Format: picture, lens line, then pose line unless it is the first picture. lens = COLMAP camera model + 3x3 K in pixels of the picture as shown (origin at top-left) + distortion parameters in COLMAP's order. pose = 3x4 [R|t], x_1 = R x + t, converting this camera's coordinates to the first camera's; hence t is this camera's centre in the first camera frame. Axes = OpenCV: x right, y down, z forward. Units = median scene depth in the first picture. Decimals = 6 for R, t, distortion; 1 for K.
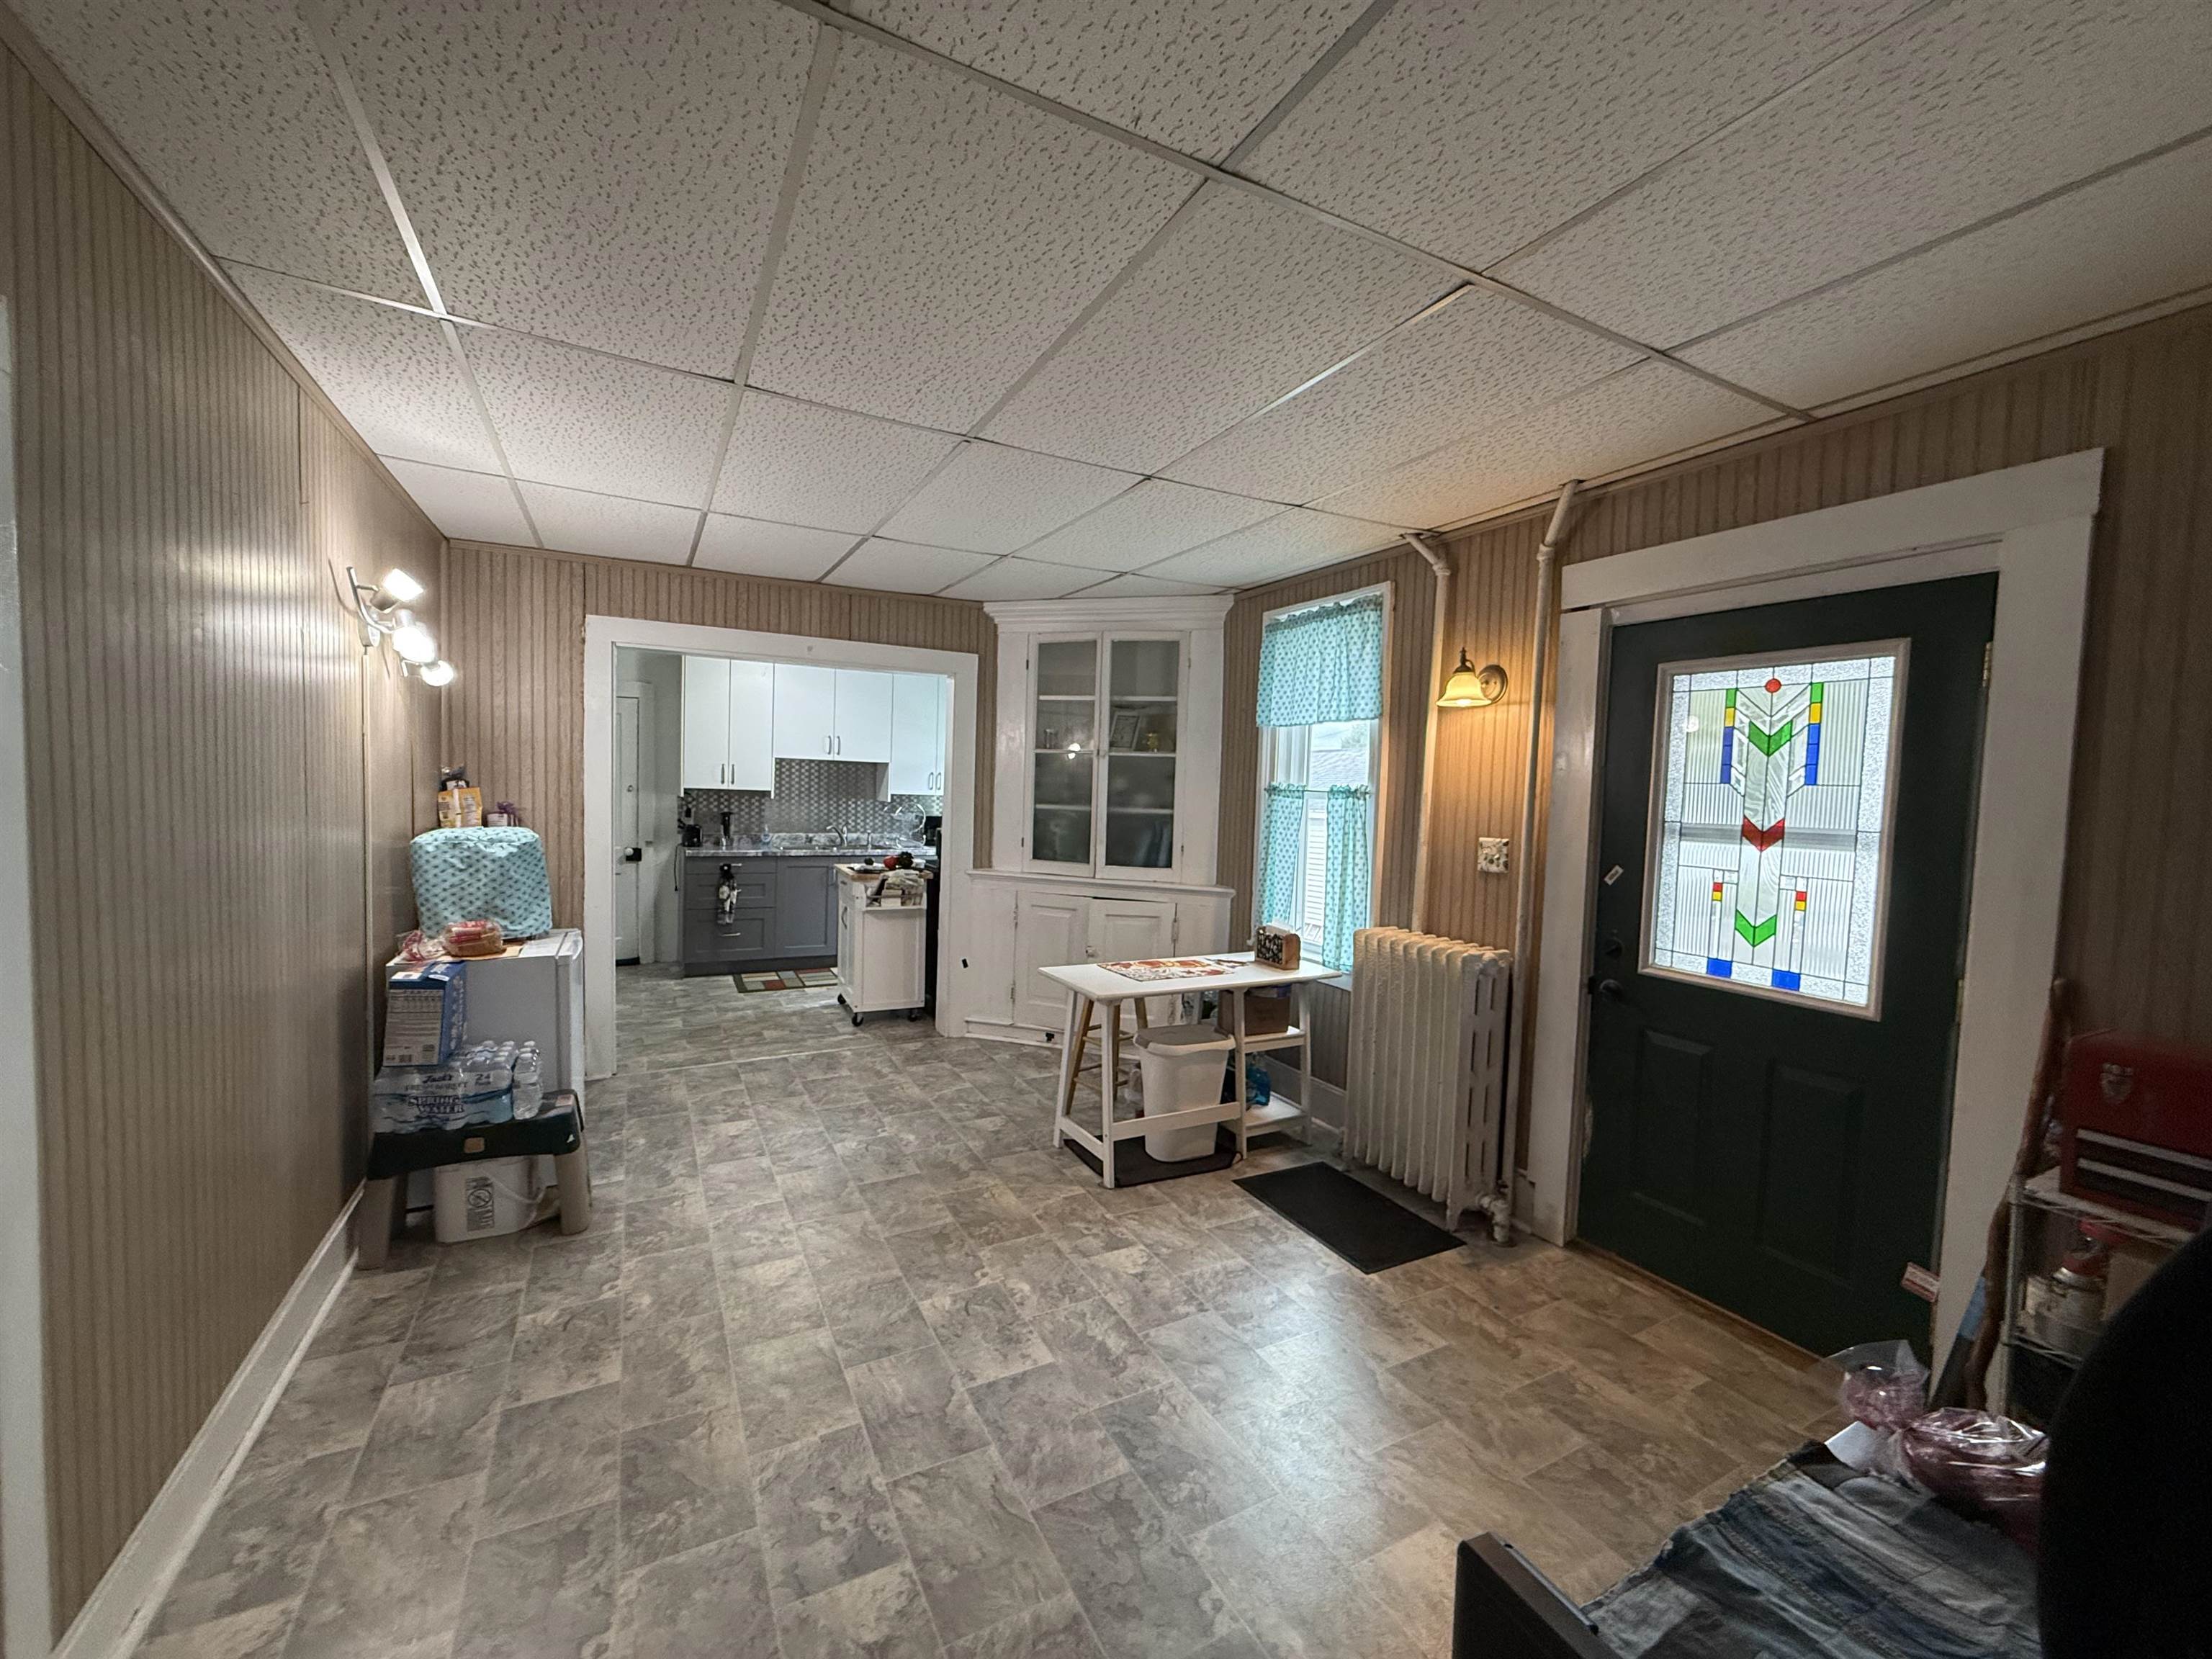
lens RADIAL K [[886.5, 0, 1106.5], [0, 886.5, 827.0], [0, 0, 1]] dist [-0.003180, -0.000239]
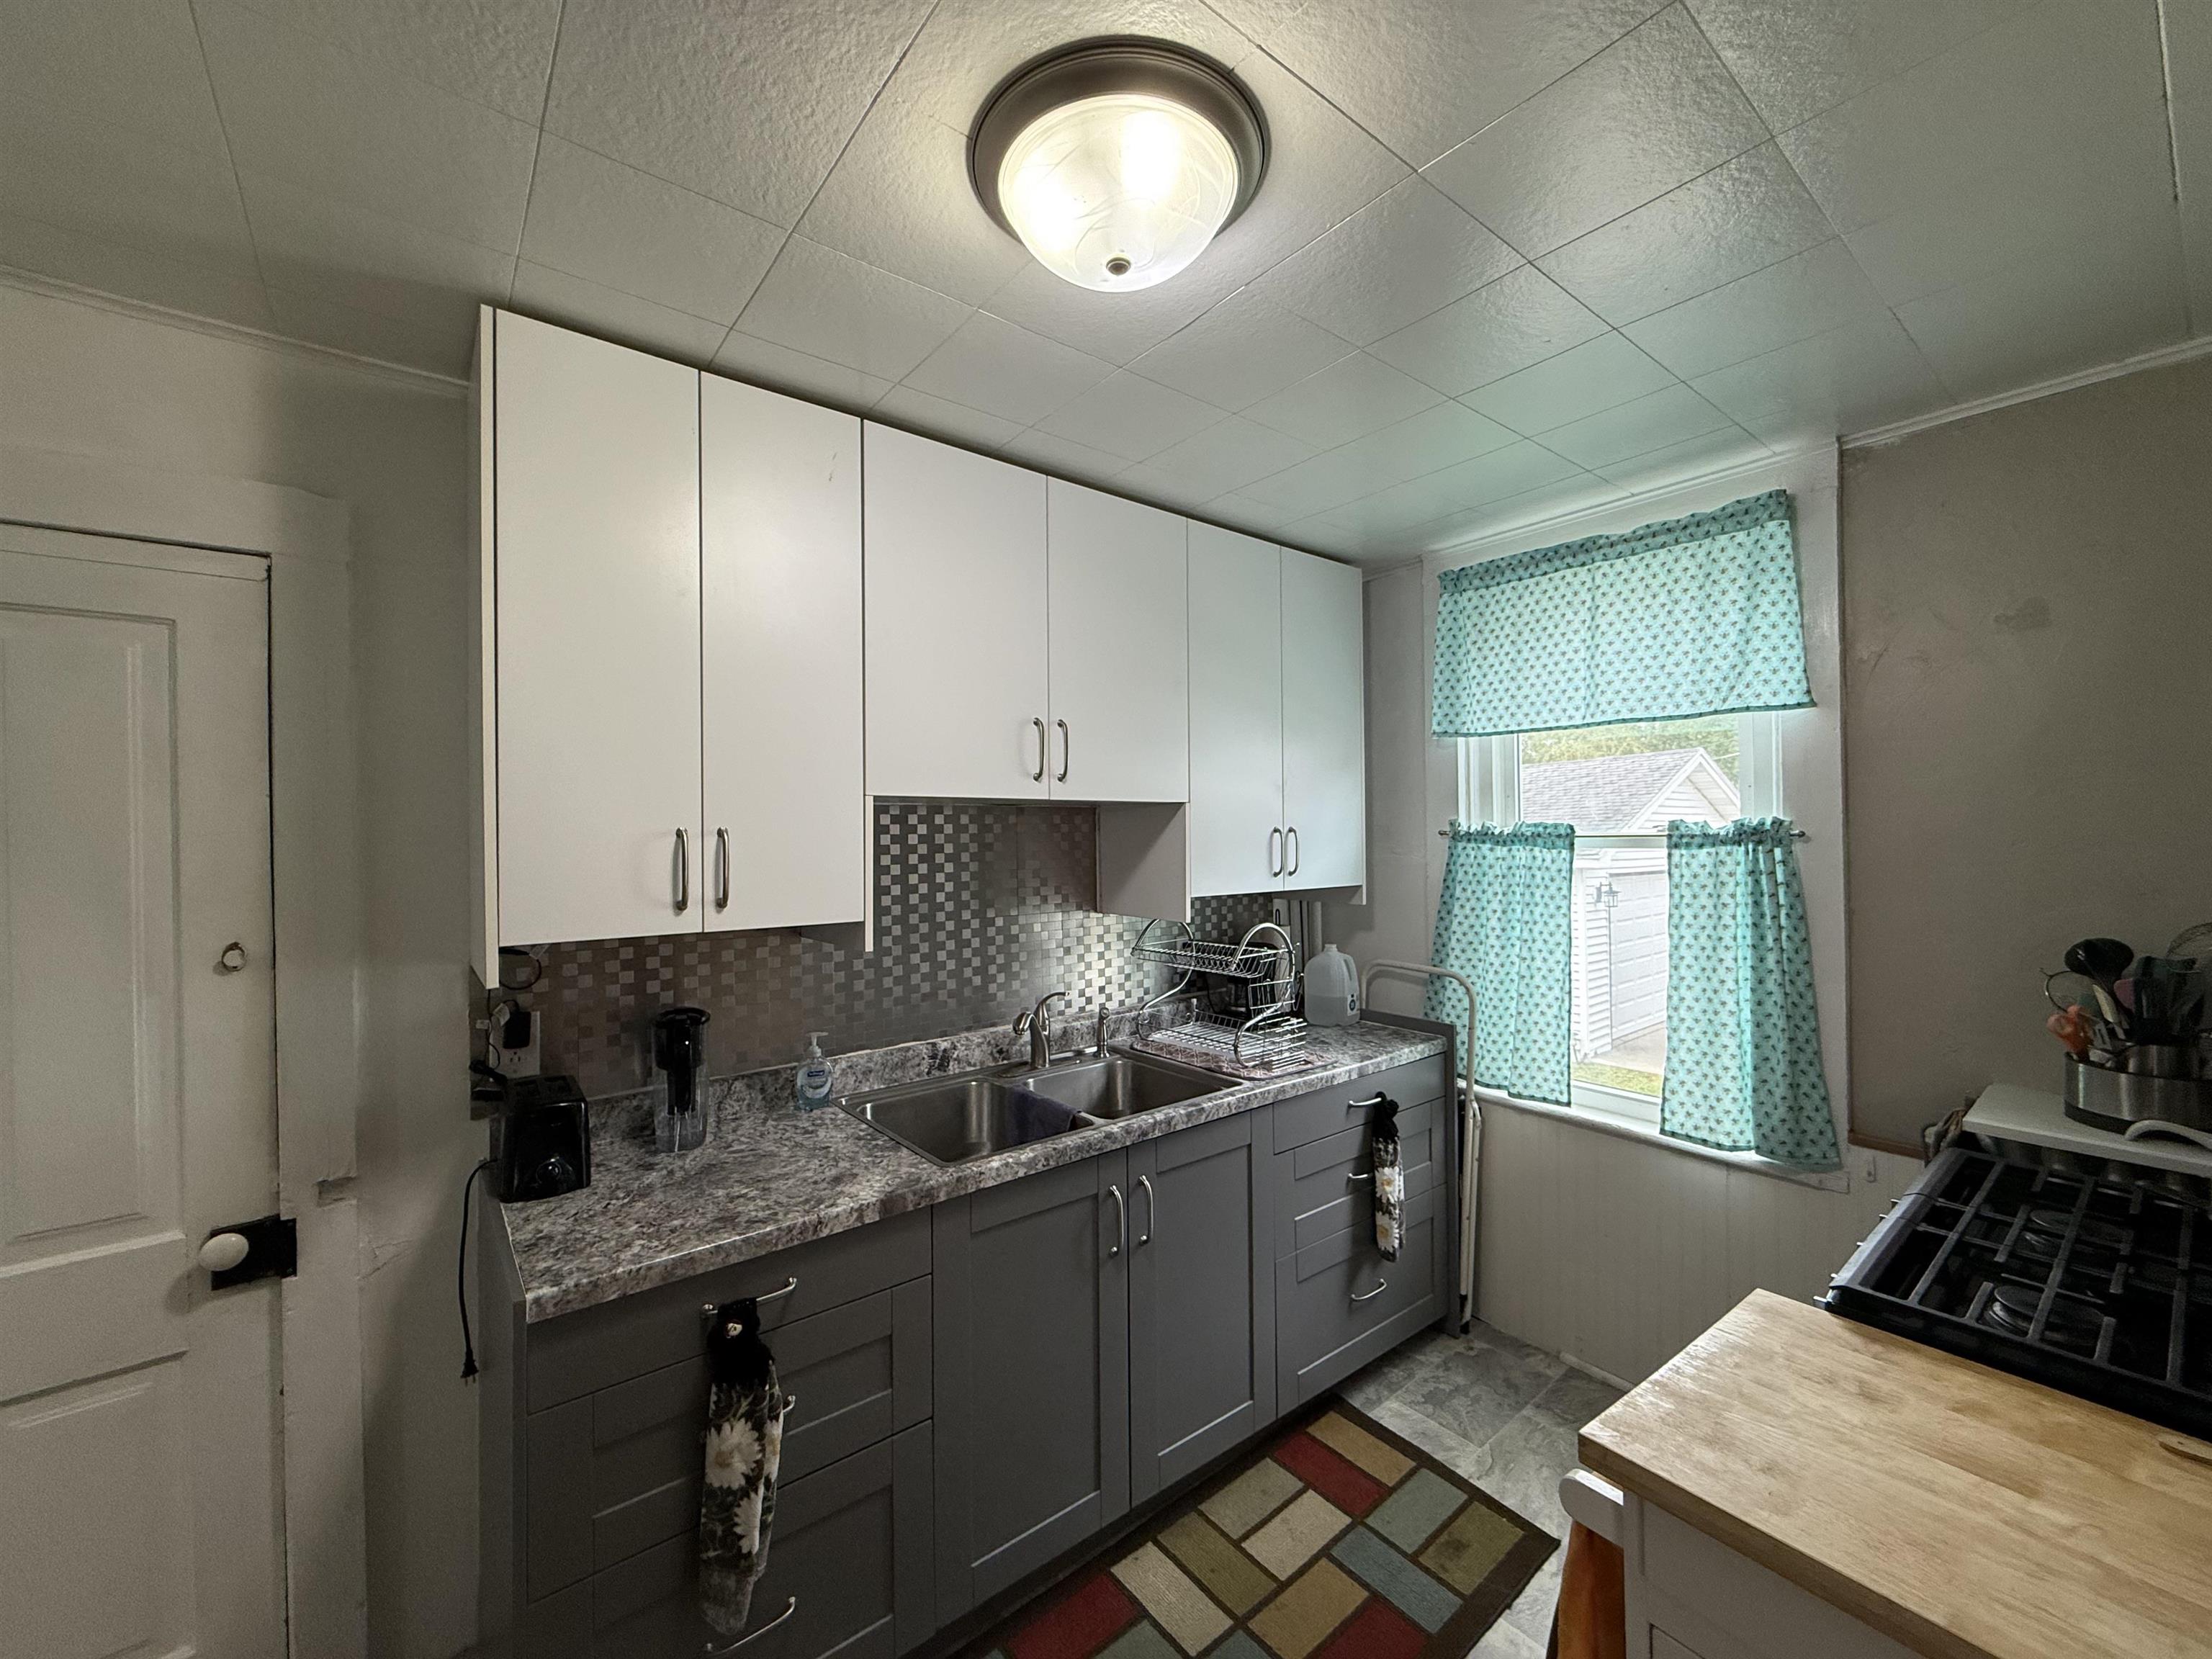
lens RADIAL K [[886.5, 0, 1104.7], [0, 886.5, 830.6], [0, 0, 1]] dist [-0.003180, -0.000239]
pose [[0.984399, -0.042950, 0.170627, -0.355245], [0.051515, 0.997608, -0.046093, -0.052597], [-0.168240, 0.054164, 0.984257, 0.736430]]
